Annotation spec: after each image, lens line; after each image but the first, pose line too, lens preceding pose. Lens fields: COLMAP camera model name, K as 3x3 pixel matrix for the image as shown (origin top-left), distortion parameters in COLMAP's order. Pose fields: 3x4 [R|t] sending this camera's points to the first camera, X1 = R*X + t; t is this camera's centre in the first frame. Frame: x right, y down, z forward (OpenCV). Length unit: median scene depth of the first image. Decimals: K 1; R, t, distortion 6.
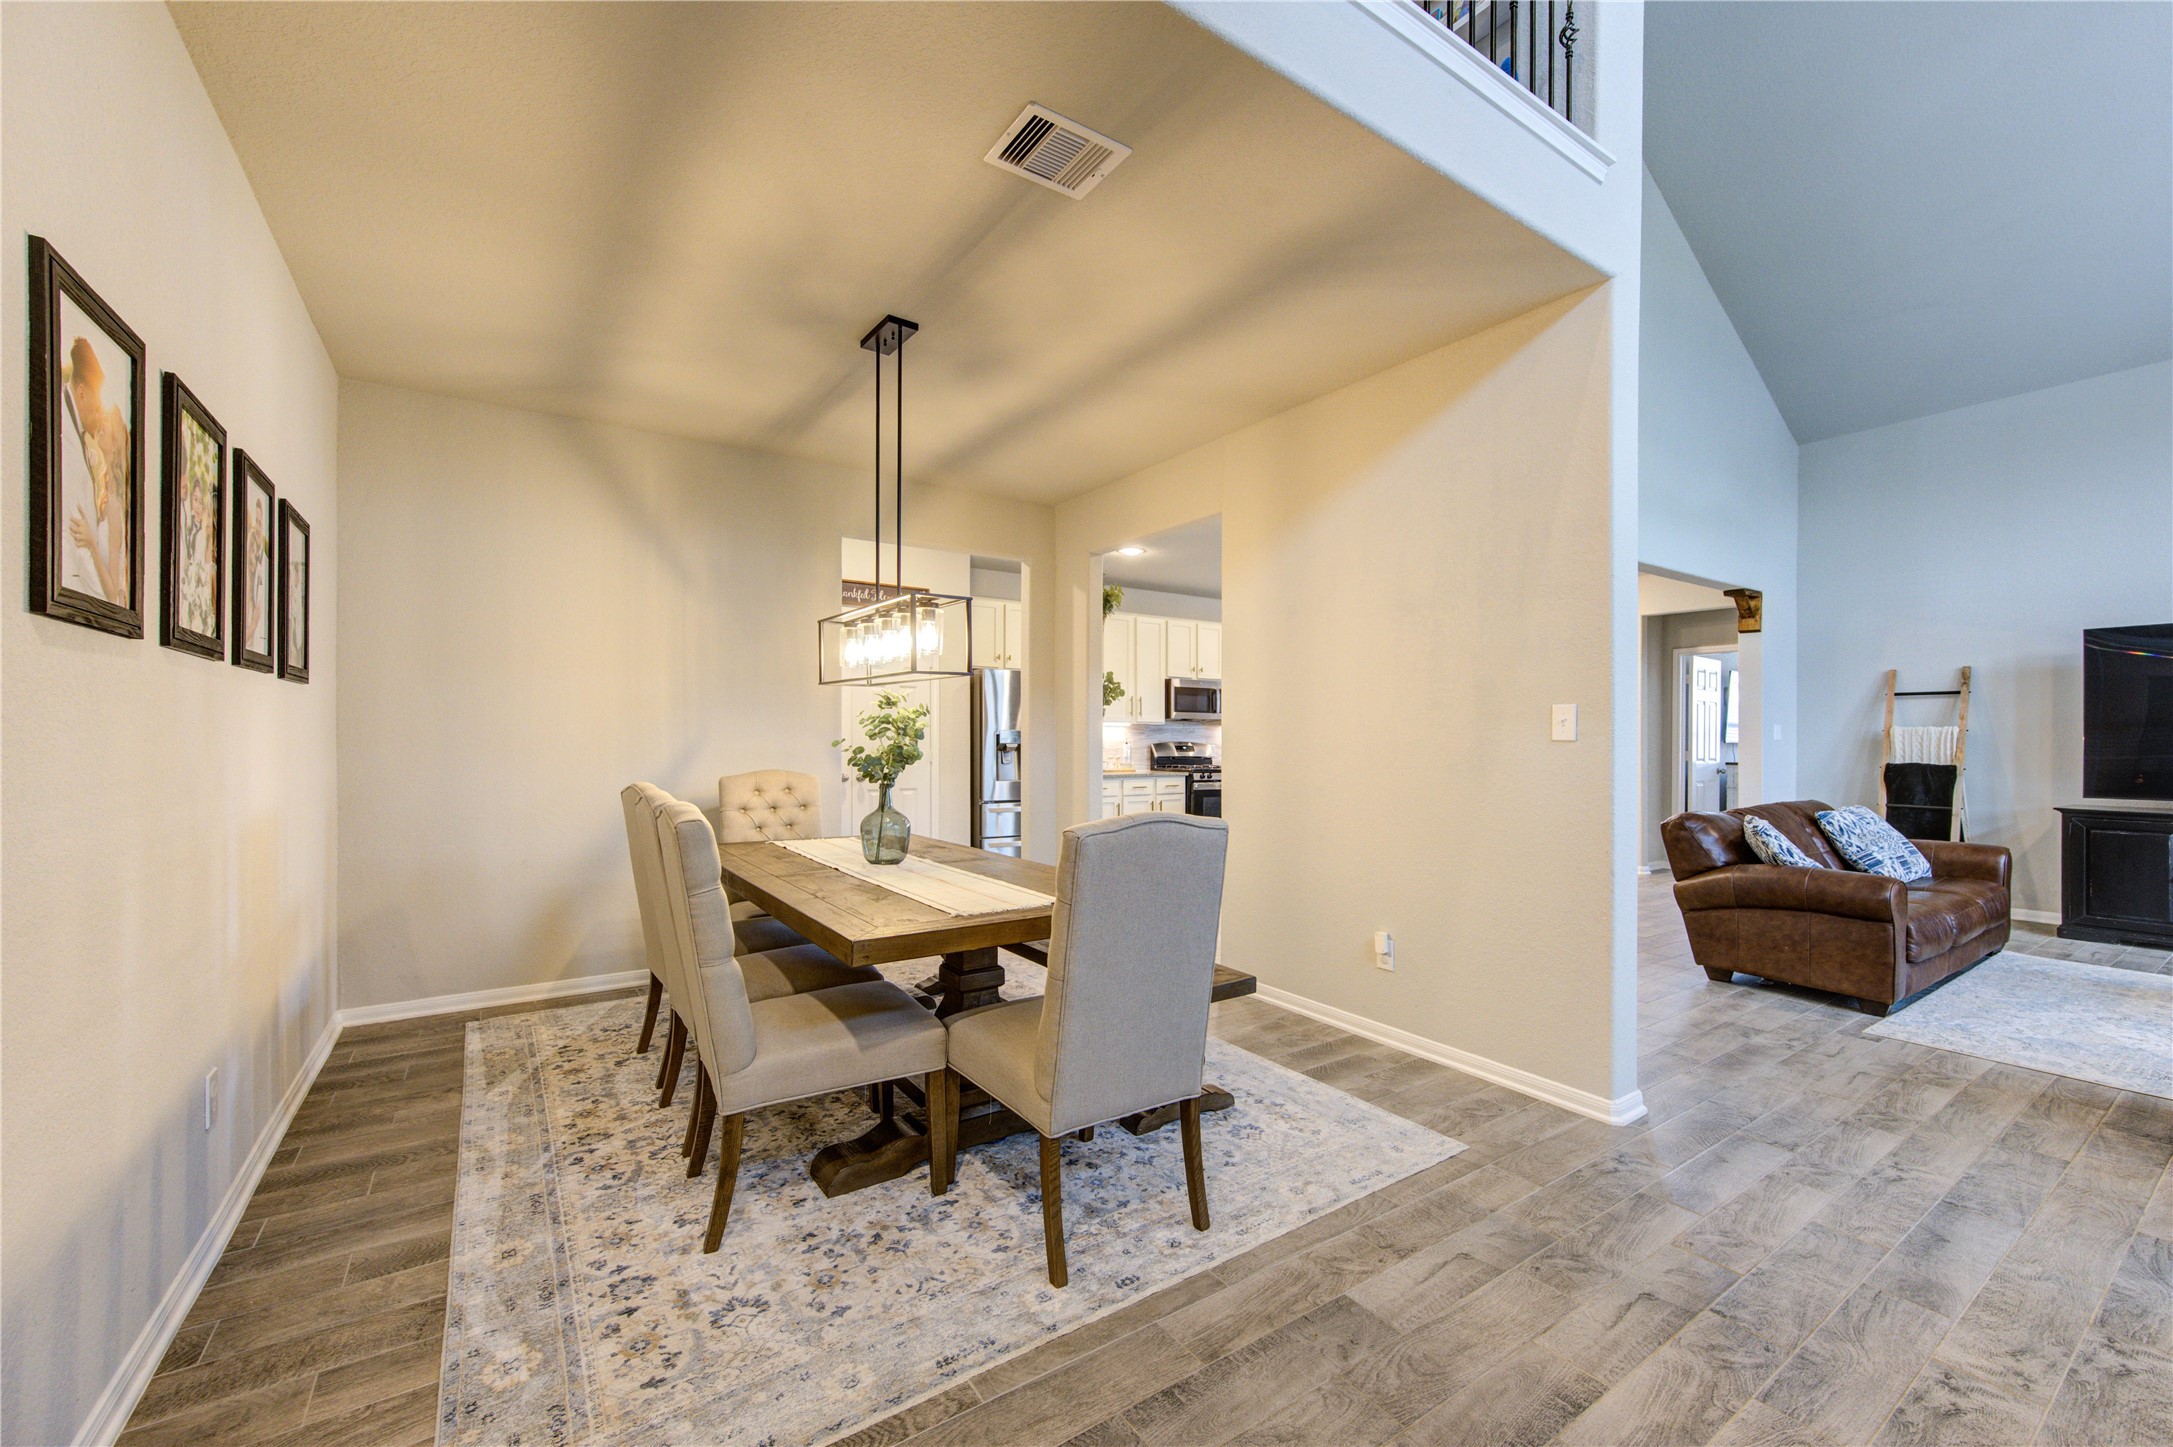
lens RADIAL K [[849.9, 0, 1095.5], [0, 849.9, 746.2], [0, 0, 1]] dist [0.001378, 0.001252]
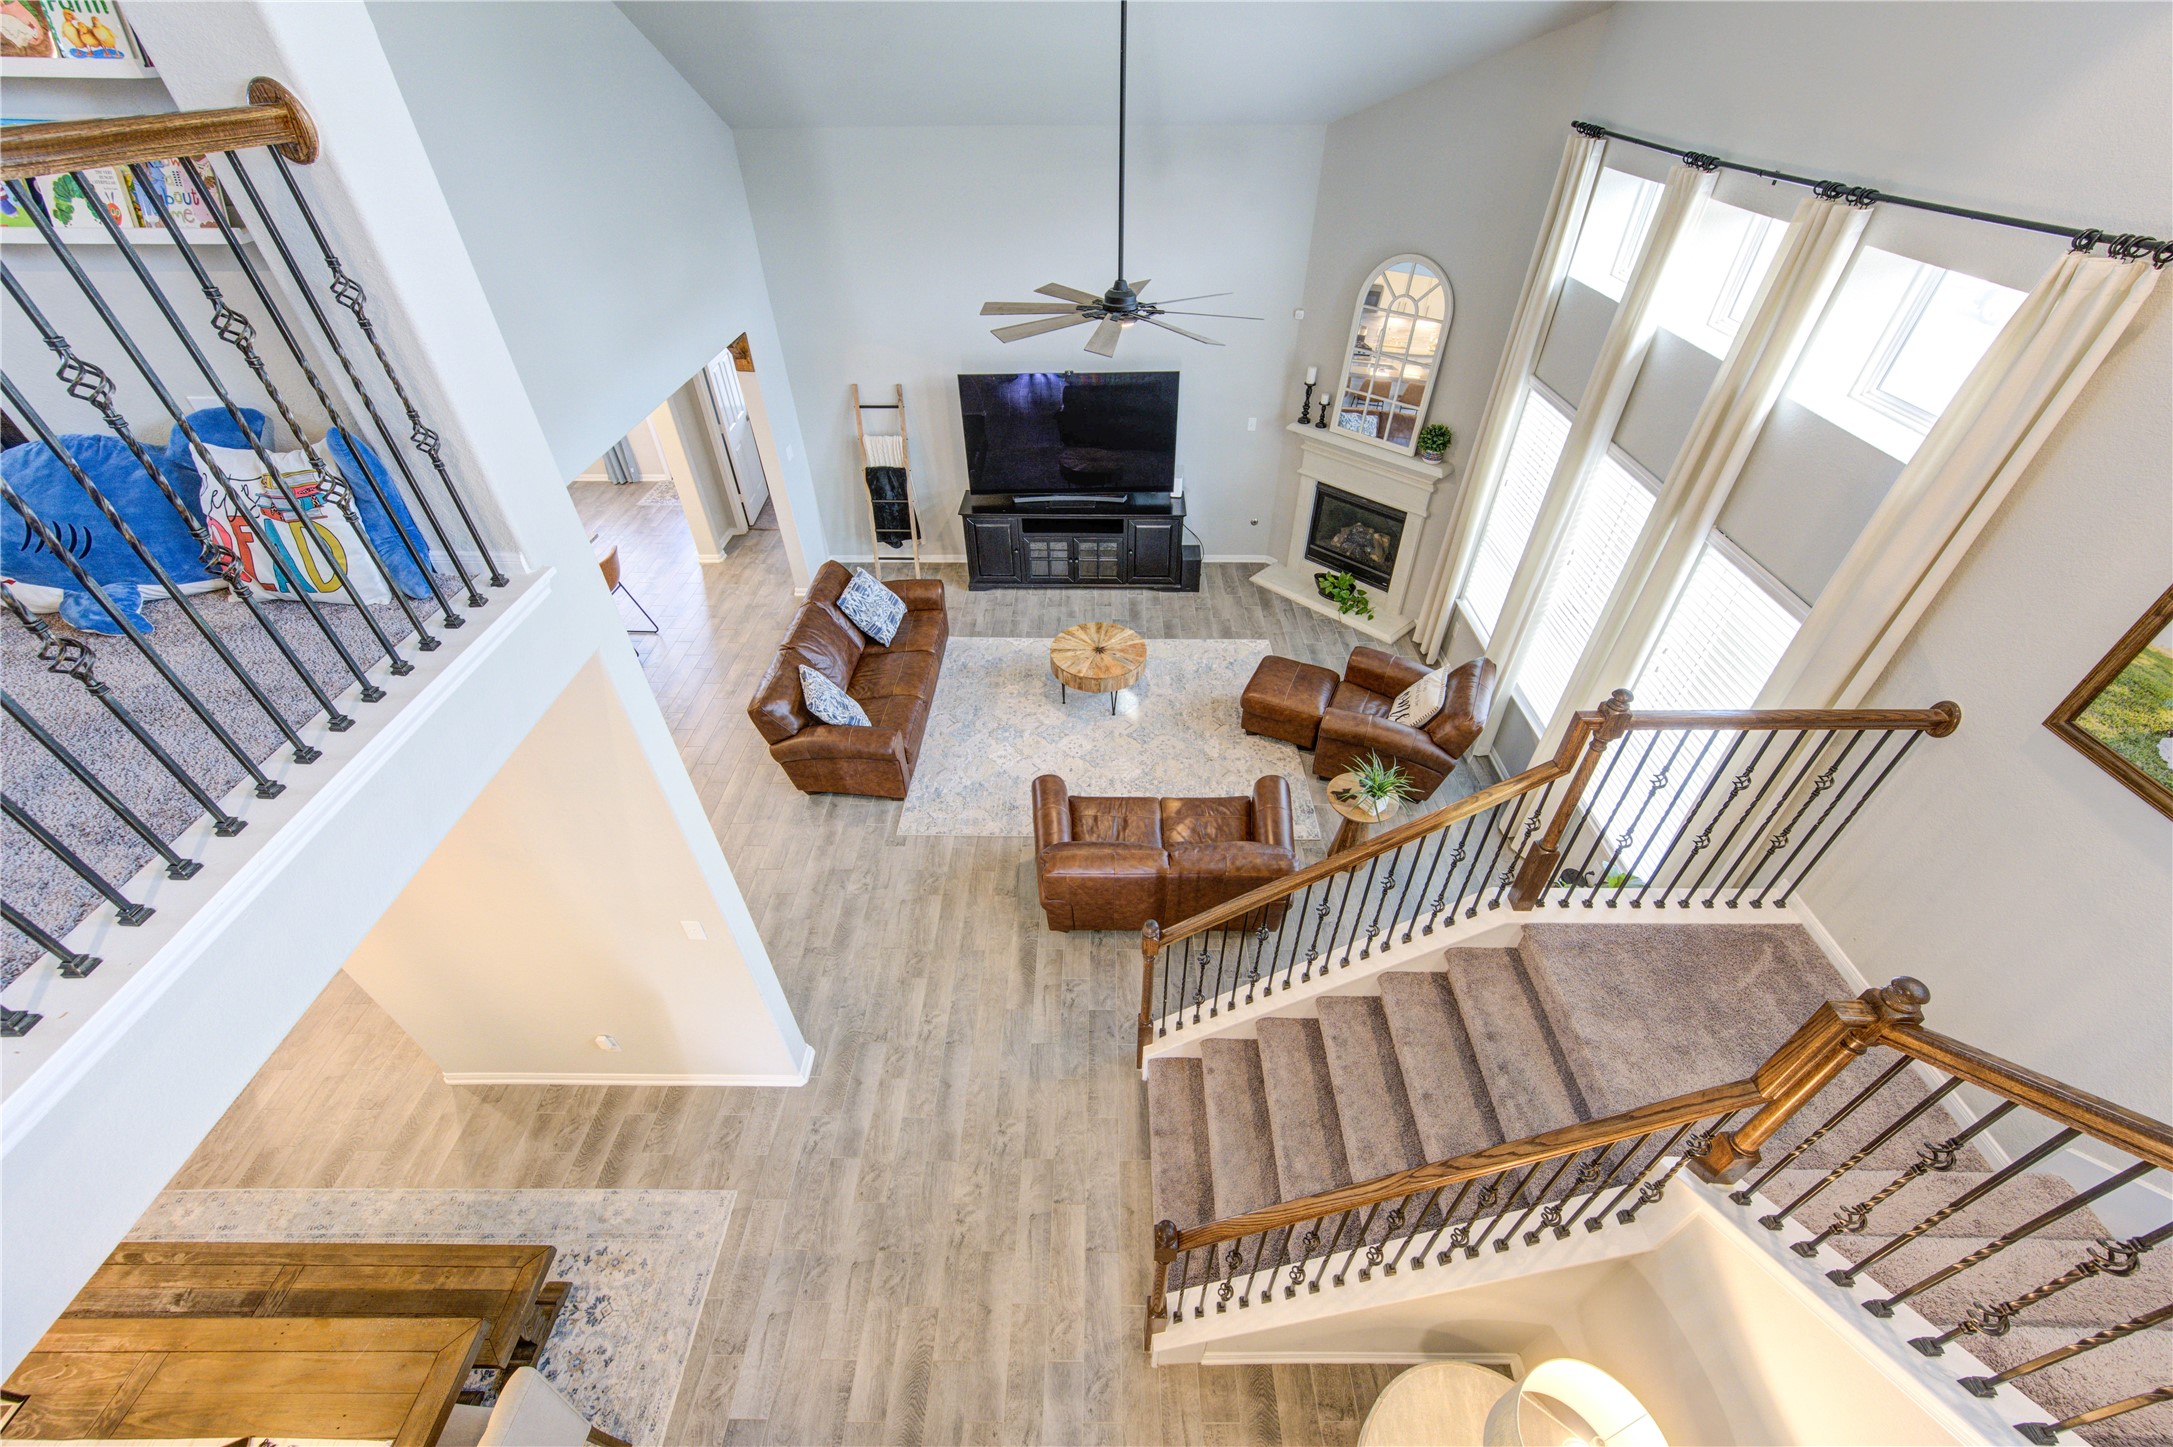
lens RADIAL K [[849.9, 0, 1104.5], [0, 849.9, 734.8], [0, 0, 1]] dist [0.001378, 0.001252]
pose [[0.554851, -0.537249, 0.635220, 0.146149], [0.006486, 0.766301, 0.642449, -0.619876], [-0.831924, -0.352344, 0.428668, 0.036487]]
